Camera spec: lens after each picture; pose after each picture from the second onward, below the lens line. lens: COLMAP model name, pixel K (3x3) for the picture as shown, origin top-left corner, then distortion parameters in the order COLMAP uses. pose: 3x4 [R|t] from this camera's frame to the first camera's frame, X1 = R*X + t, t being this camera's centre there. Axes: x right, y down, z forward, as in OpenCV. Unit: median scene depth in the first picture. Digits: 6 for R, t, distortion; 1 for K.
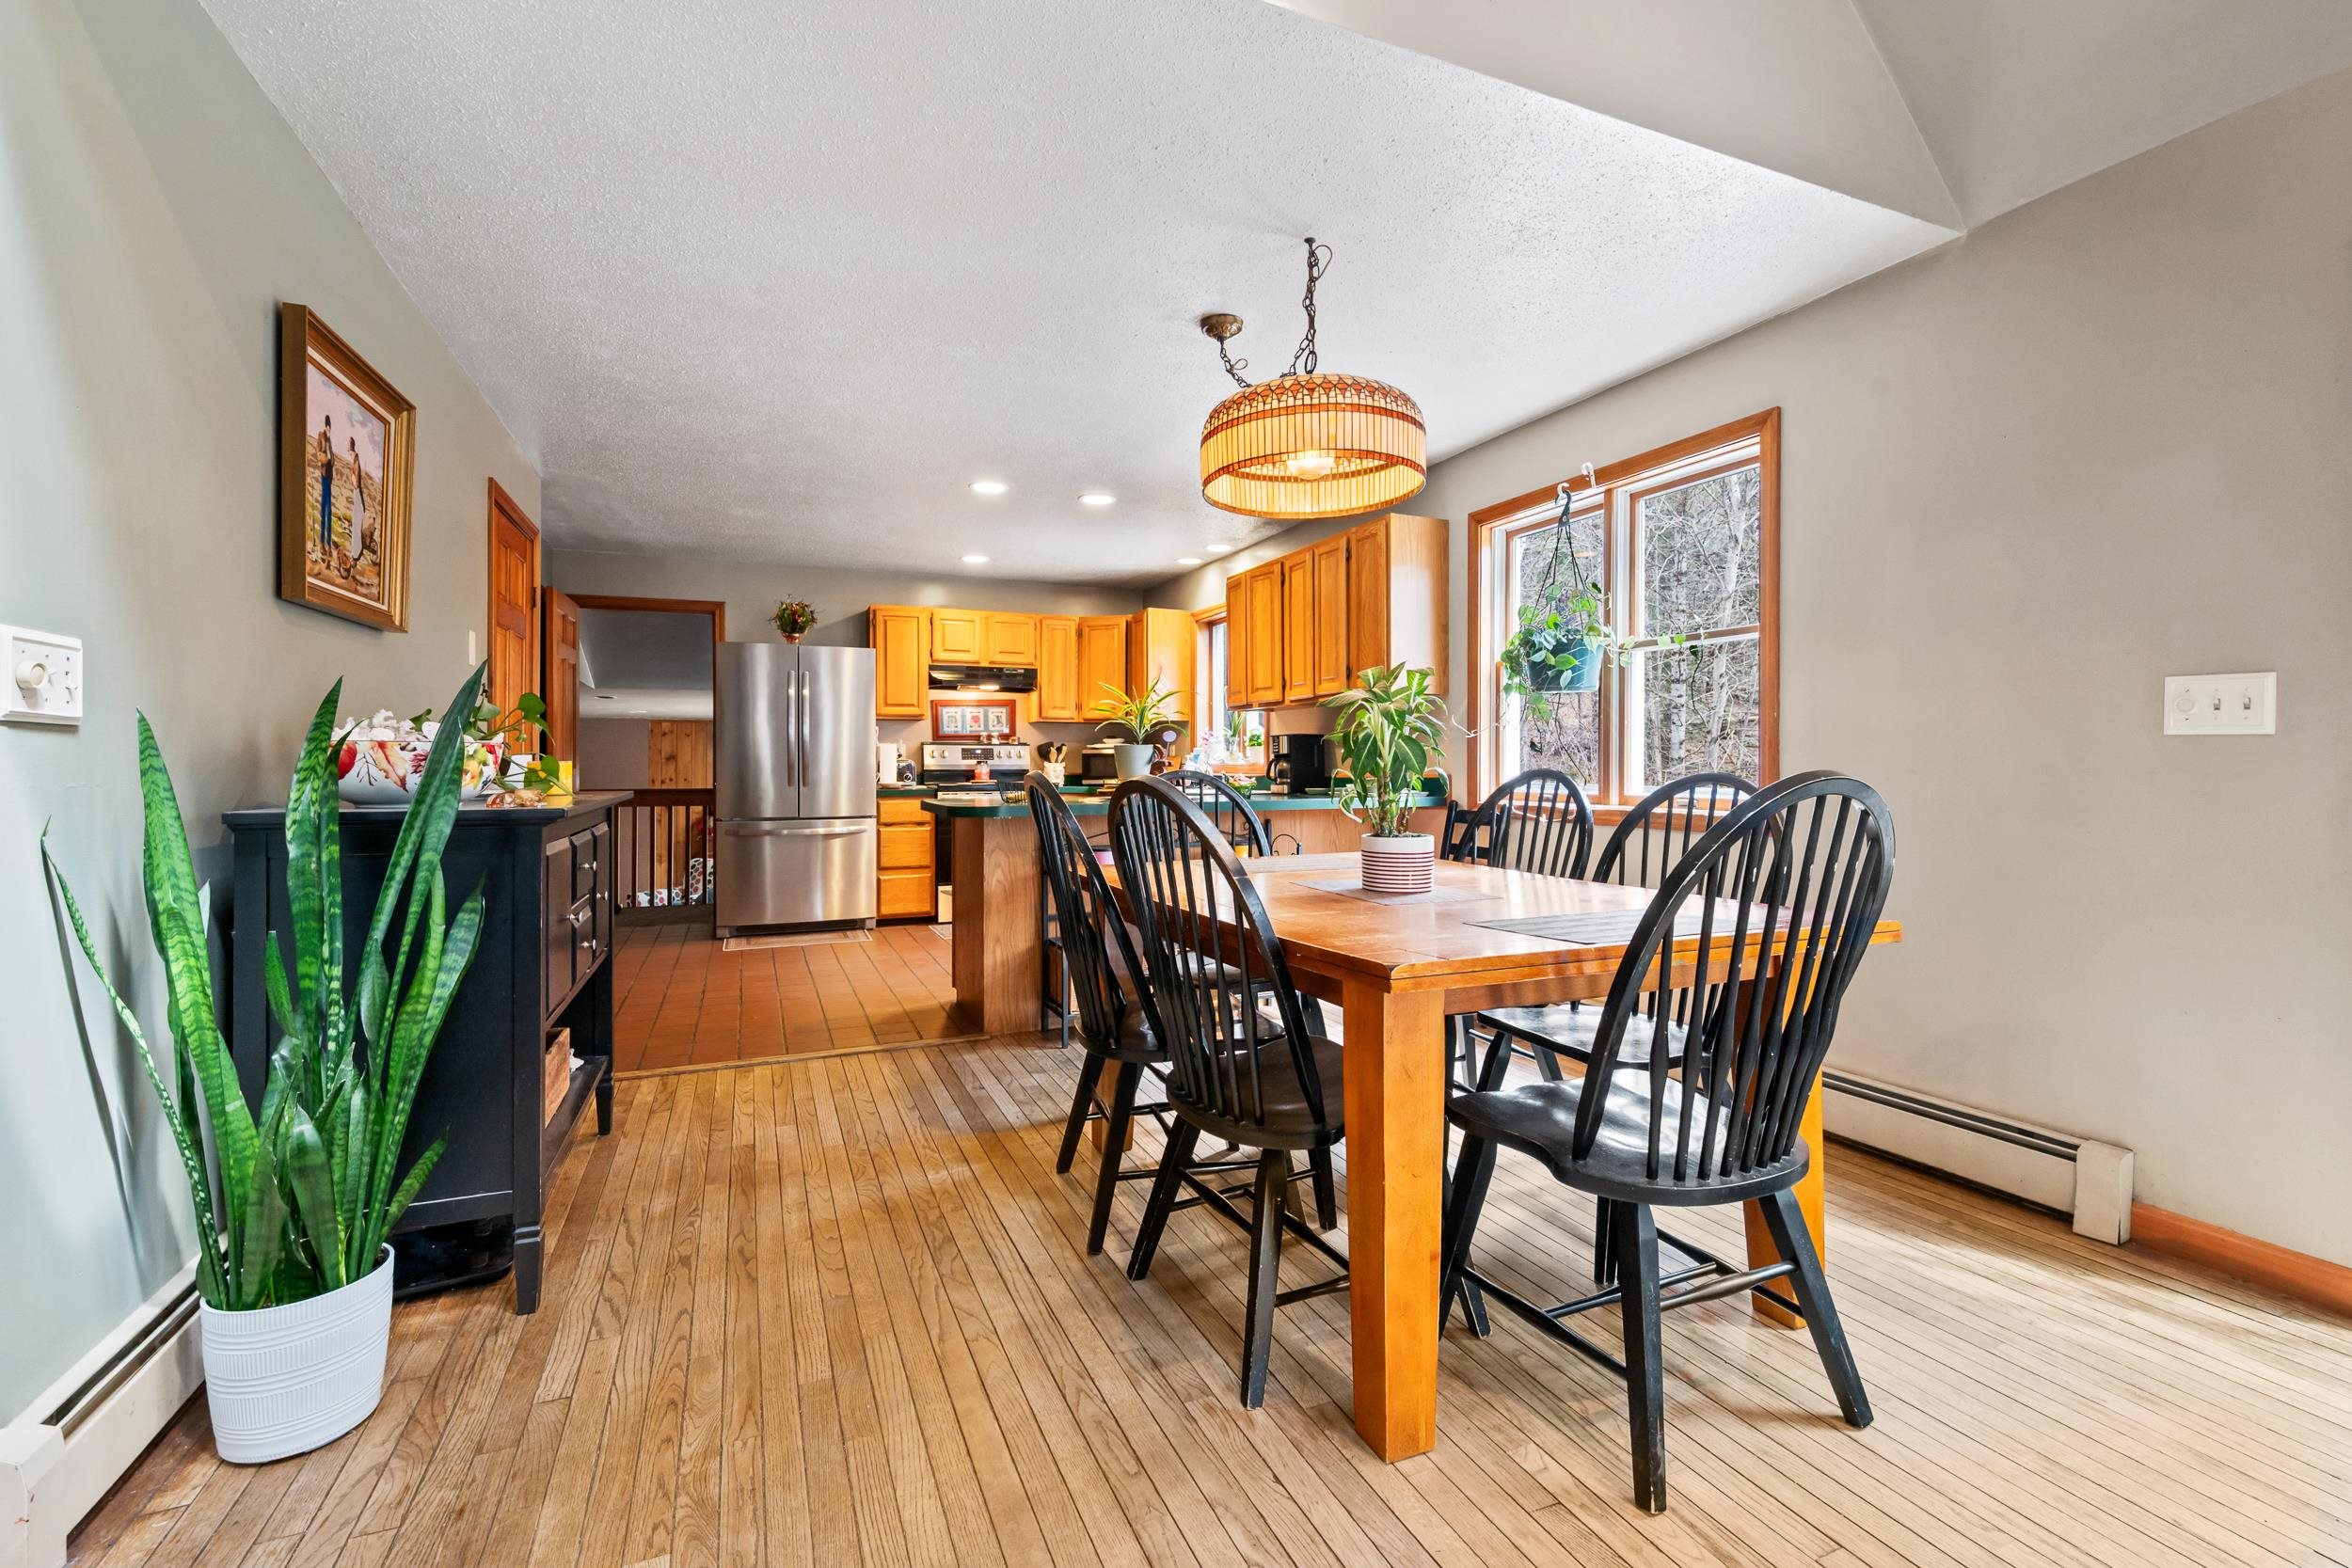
lens RADIAL K [[1014.7, 0, 1196.5], [0, 1014.7, 761.3], [0, 0, 1]] dist [0.000101, 0.000213]
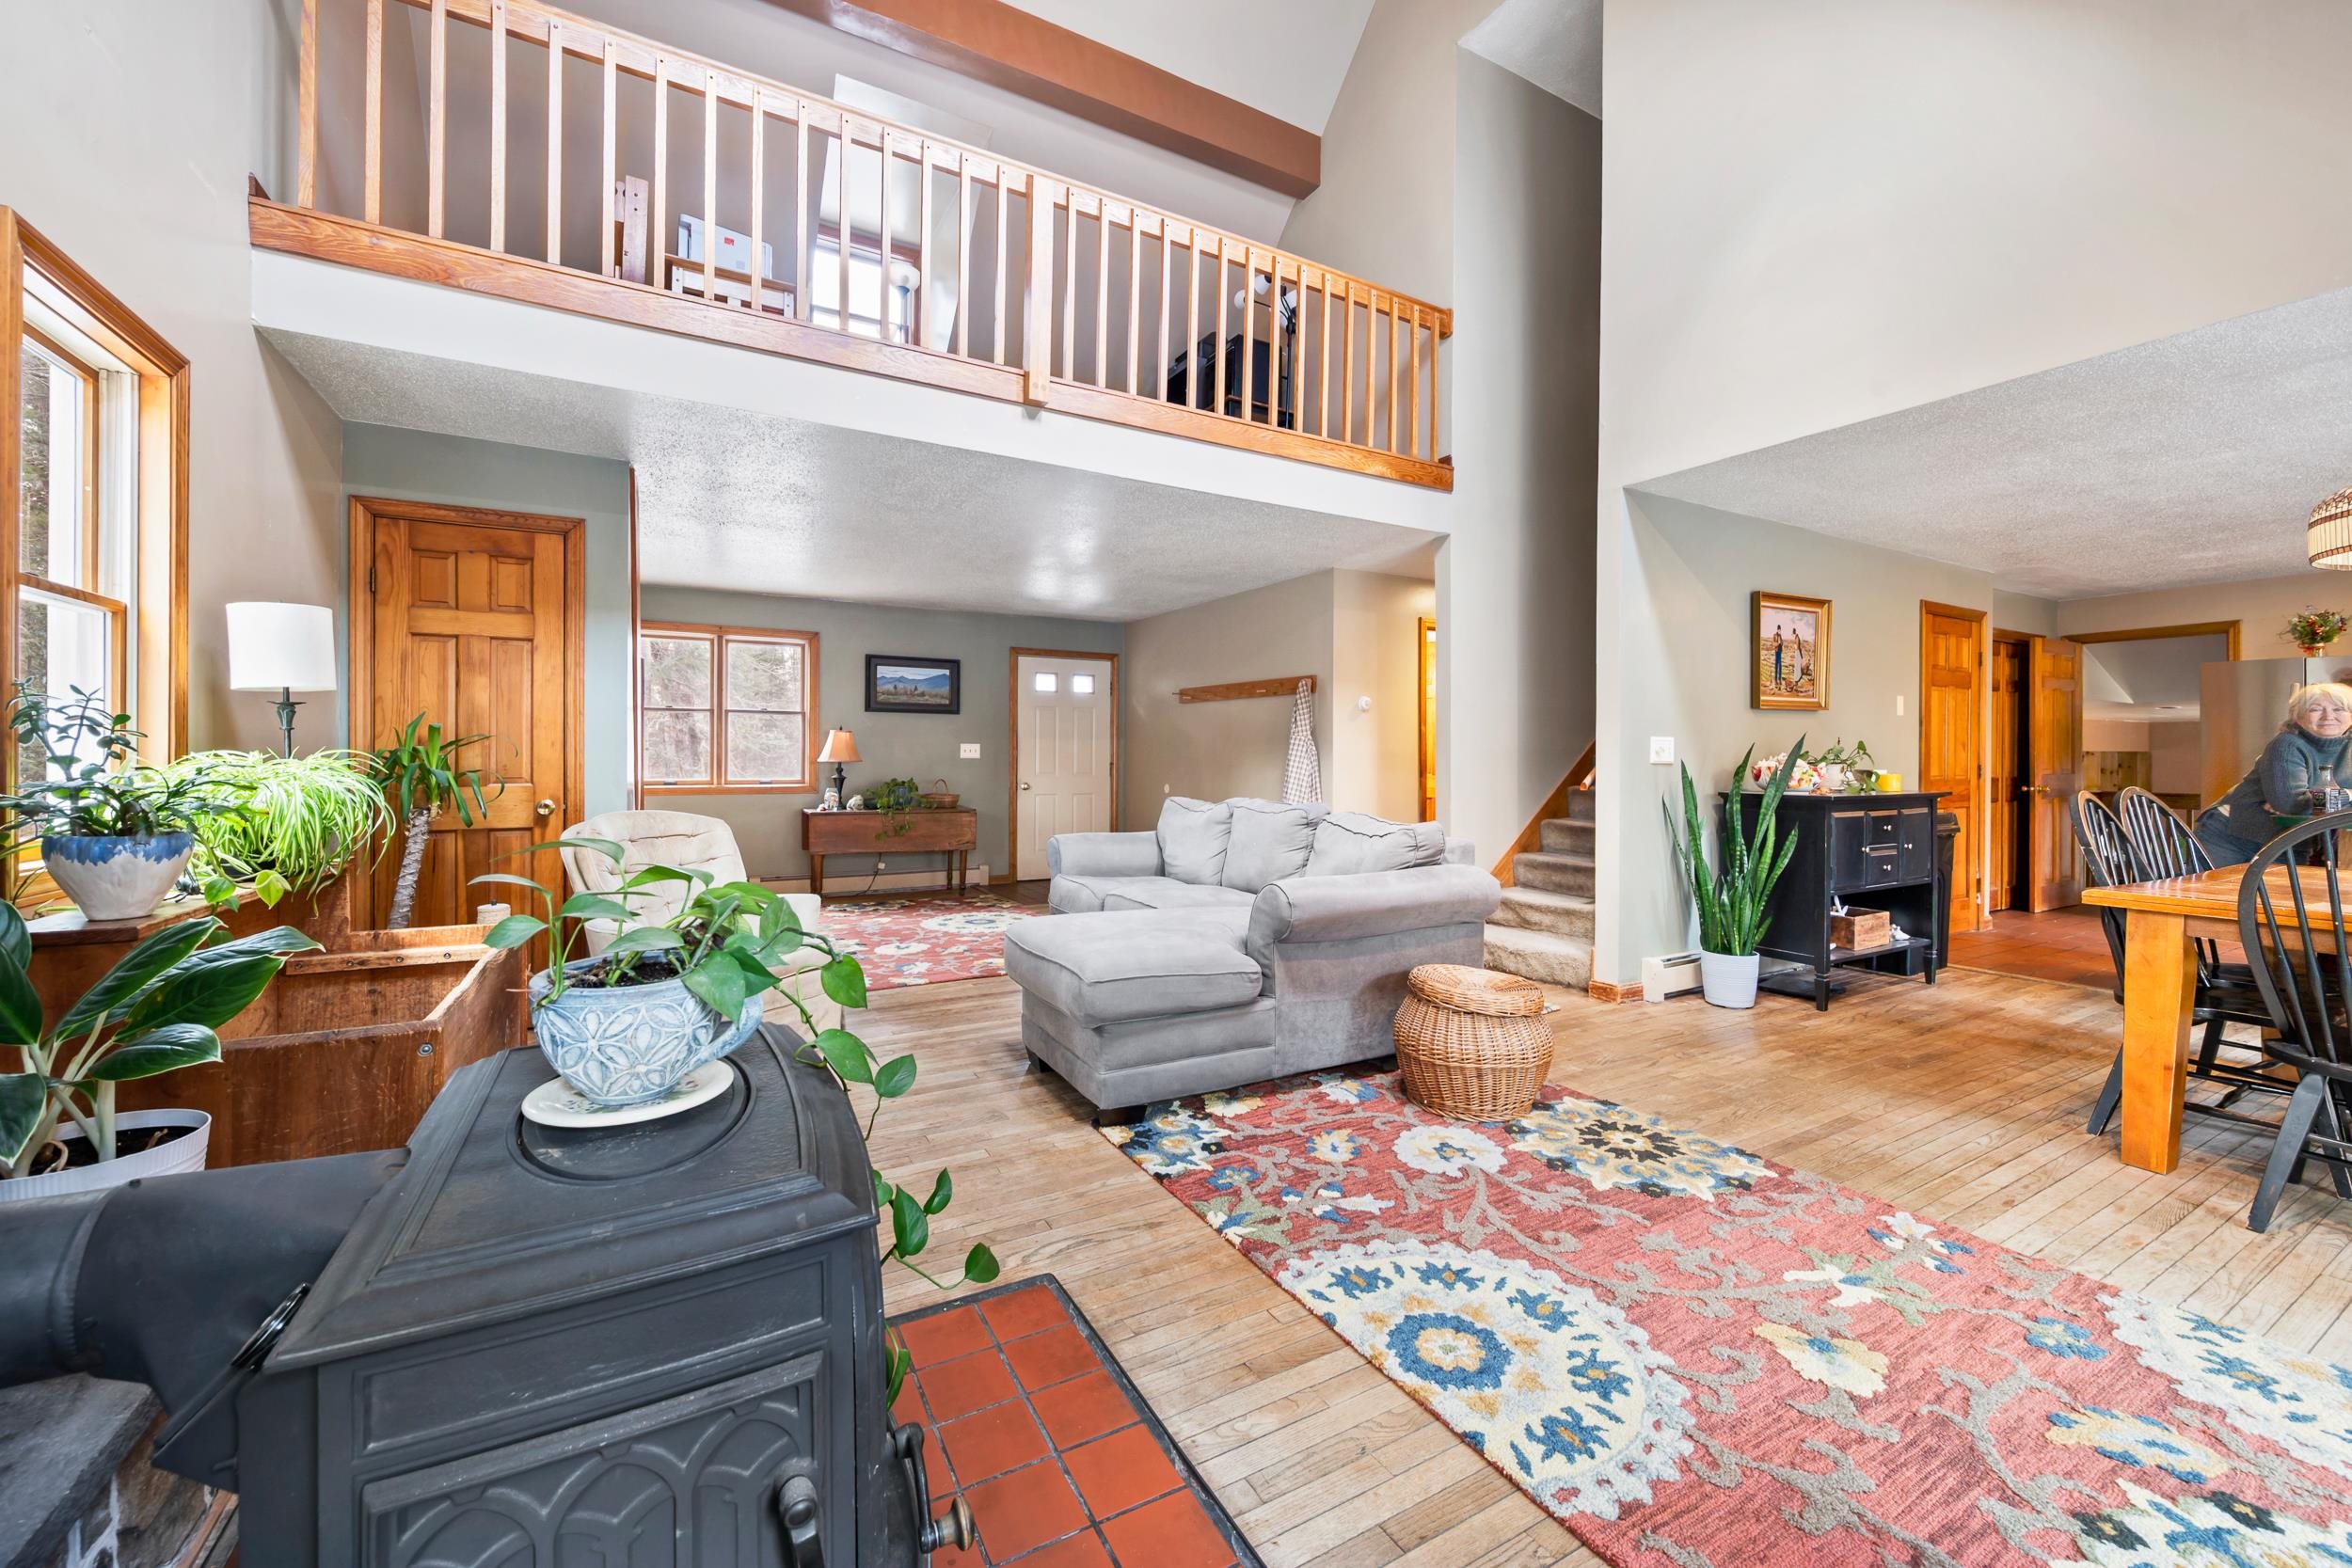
lens RADIAL K [[928.1, 0, 1185.2], [0, 928.1, 754.9], [0, 0, 1]] dist [-0.000102, 0.000140]
pose [[0.106917, -0.001722, -0.994266, 0.387834], [-0.002016, 0.999996, -0.001949, -0.011521], [0.994266, 0.002212, 0.106913, -0.203523]]
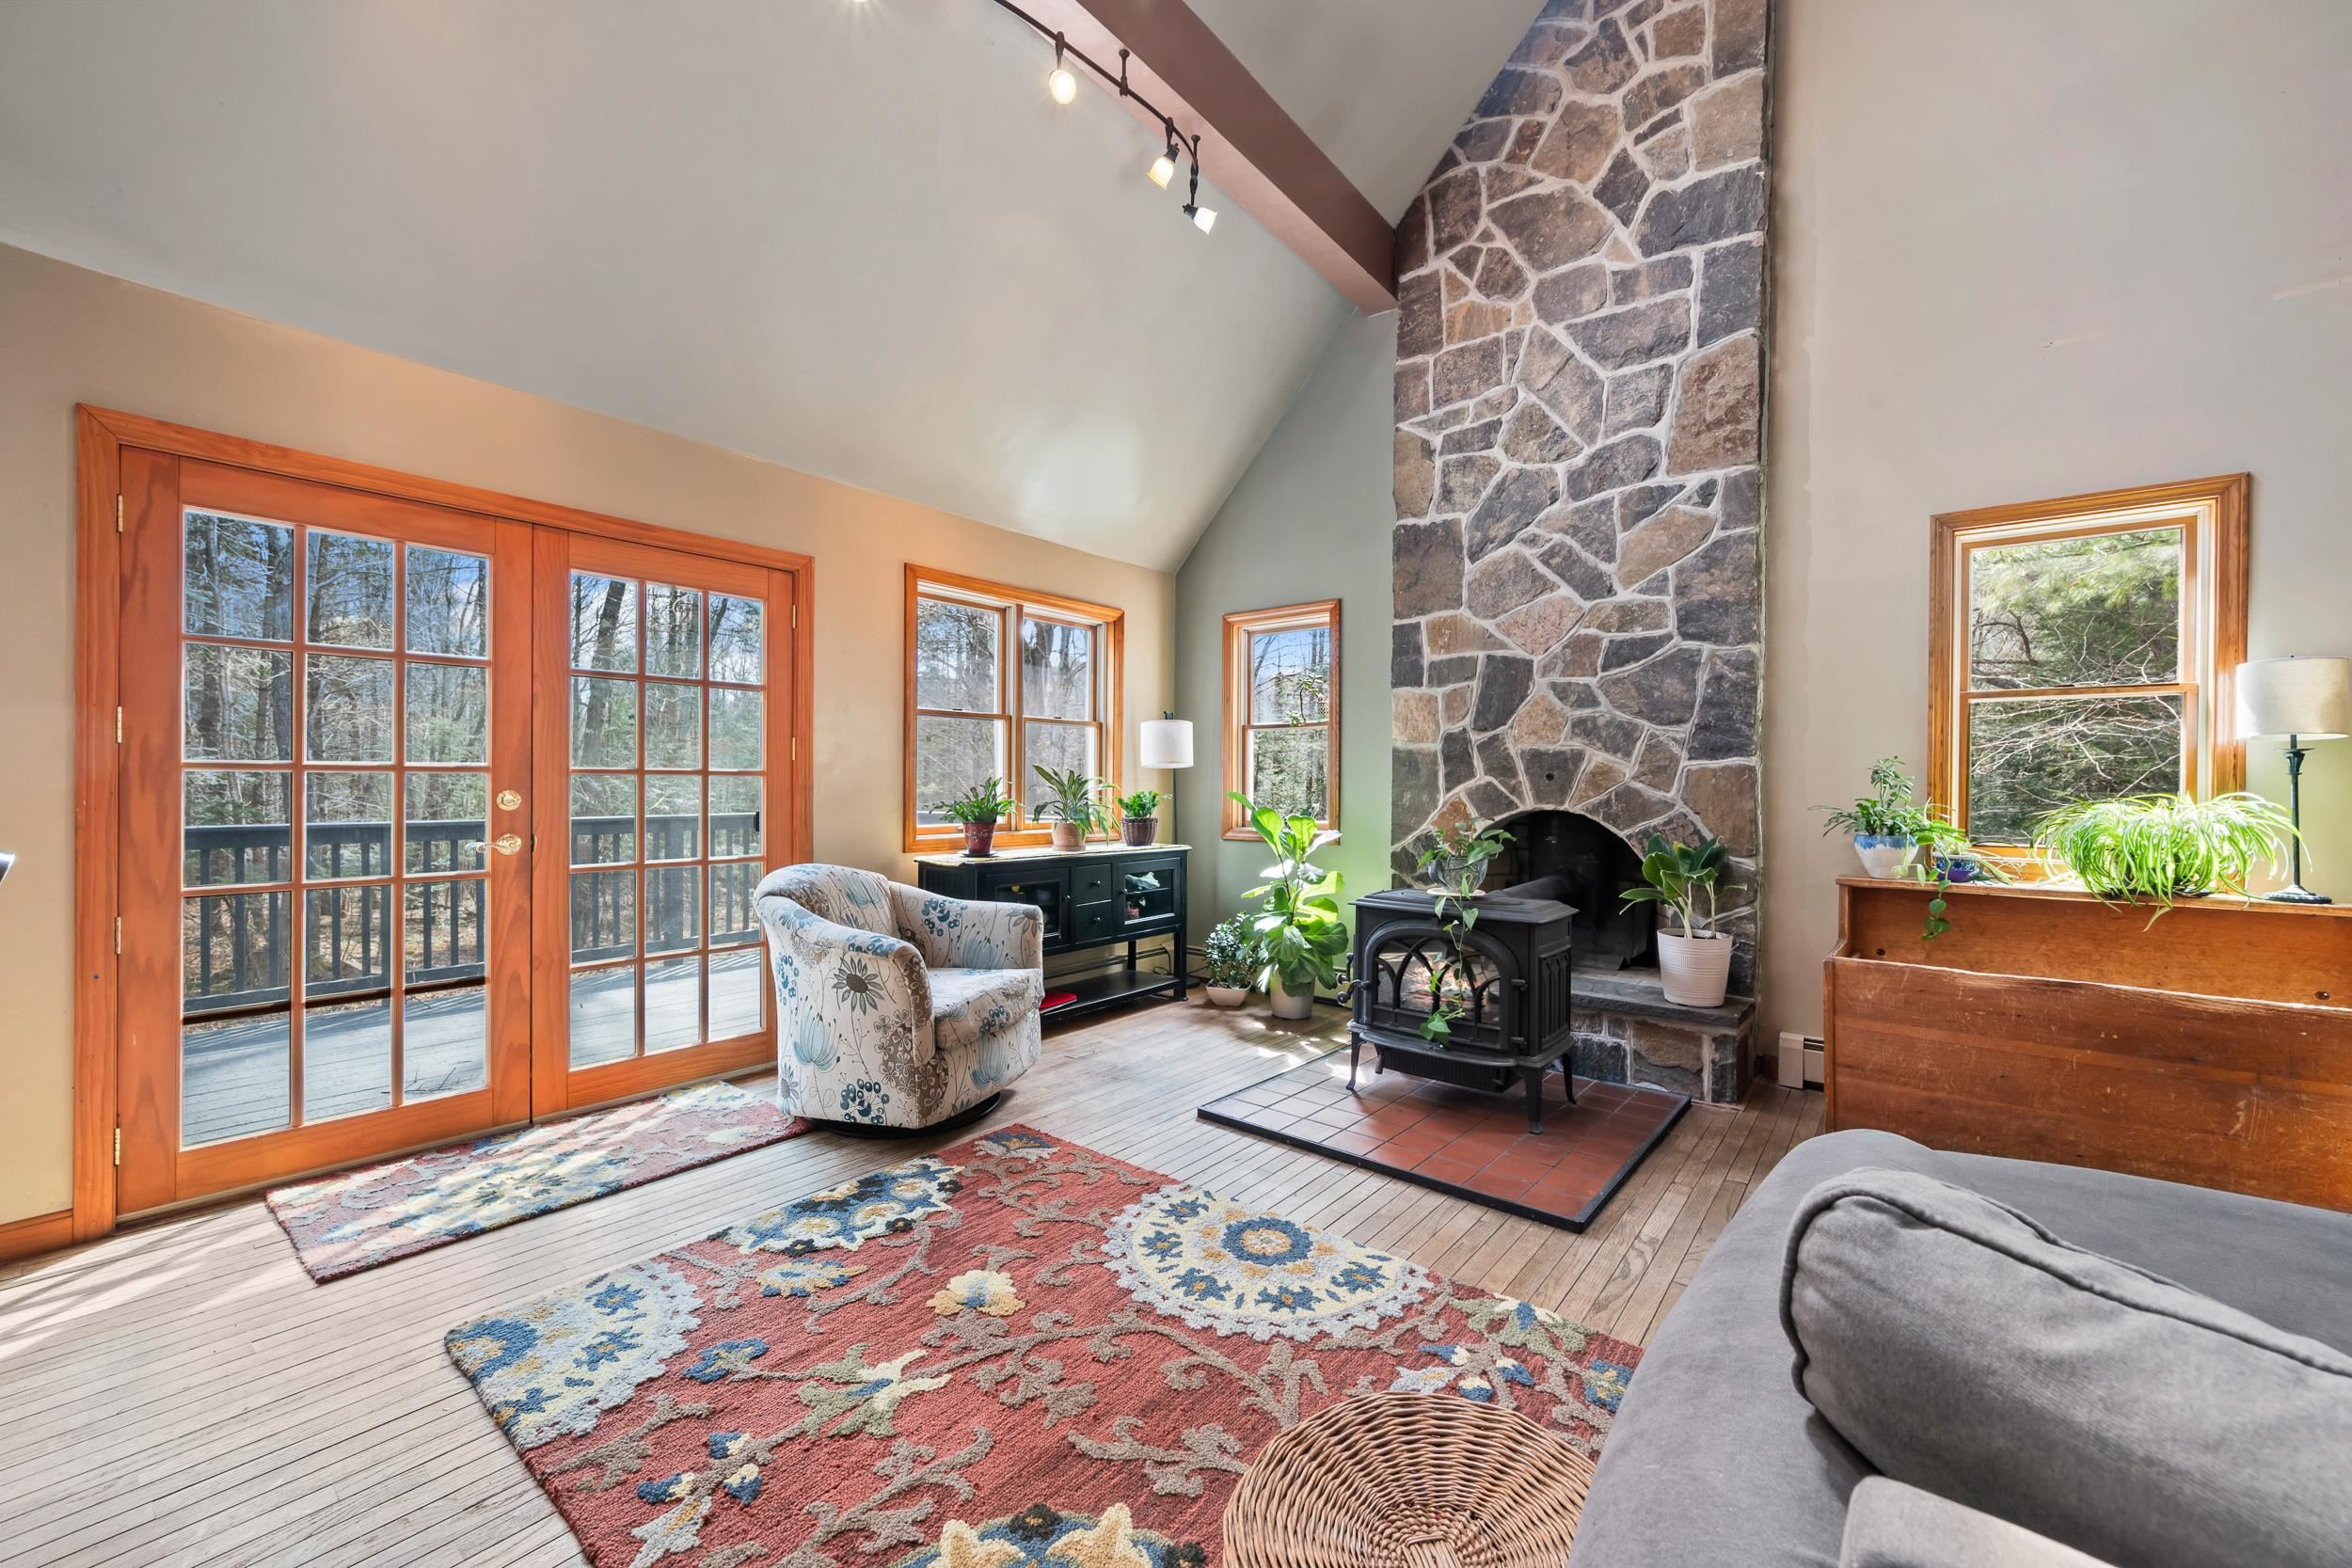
lens RADIAL K [[920.8, 0, 1176.0], [0, 920.8, 784.0], [0, 0, 1]] dist [-0.001569, 0.000036]
pose [[-0.451459, -0.003613, 0.892284, -0.152715], [-0.007372, 0.999973, 0.000319, -0.013883], [-0.892261, -0.006434, -0.451473, 0.083284]]
